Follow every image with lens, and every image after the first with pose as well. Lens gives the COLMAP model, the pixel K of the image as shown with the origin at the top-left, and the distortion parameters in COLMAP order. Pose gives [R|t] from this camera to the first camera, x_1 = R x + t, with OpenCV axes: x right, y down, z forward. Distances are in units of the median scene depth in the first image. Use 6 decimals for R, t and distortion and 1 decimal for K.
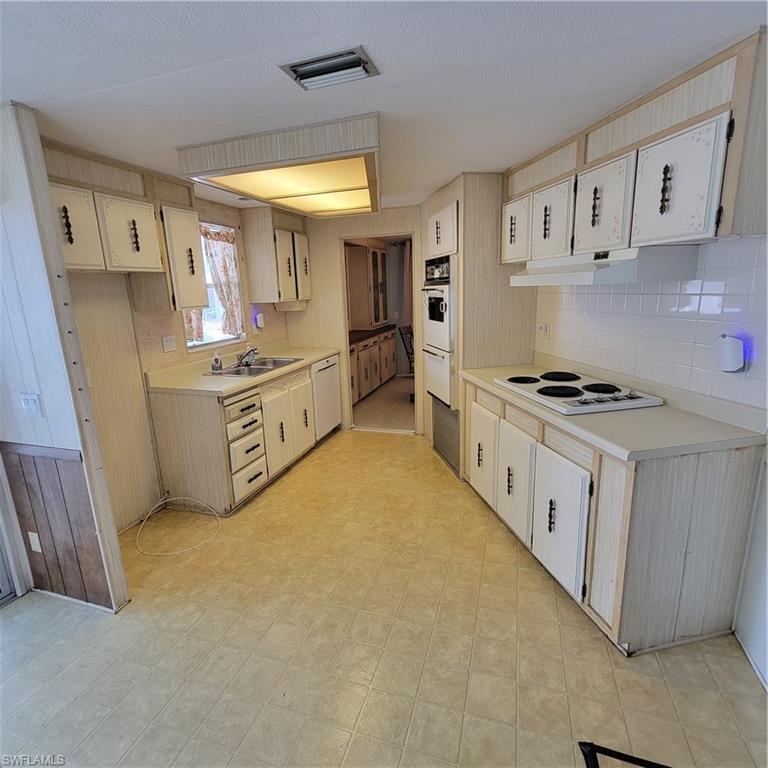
lens RADIAL K [[418.3, 0, 379.8], [0, 418.3, 382.4], [0, 0, 1]] dist [0.001602, -0.000304]
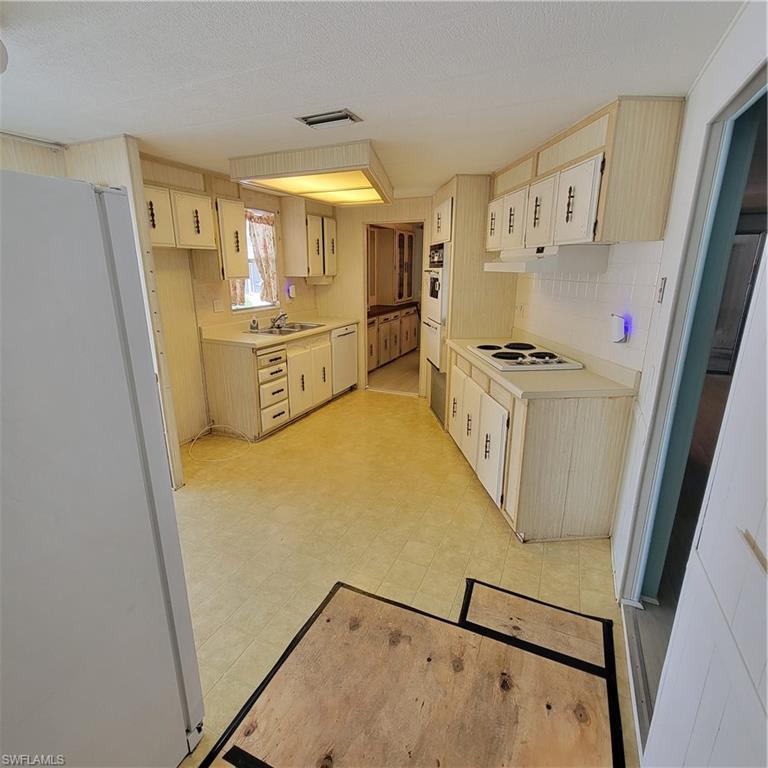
lens RADIAL K [[418.3, 0, 379.8], [0, 418.3, 382.4], [0, 0, 1]] dist [0.001602, -0.000304]
pose [[0.993526, 0.064683, -0.093388, 0.124203], [-0.059938, 0.996807, 0.052755, 0.045124], [0.096503, -0.046816, 0.994231, -0.239967]]
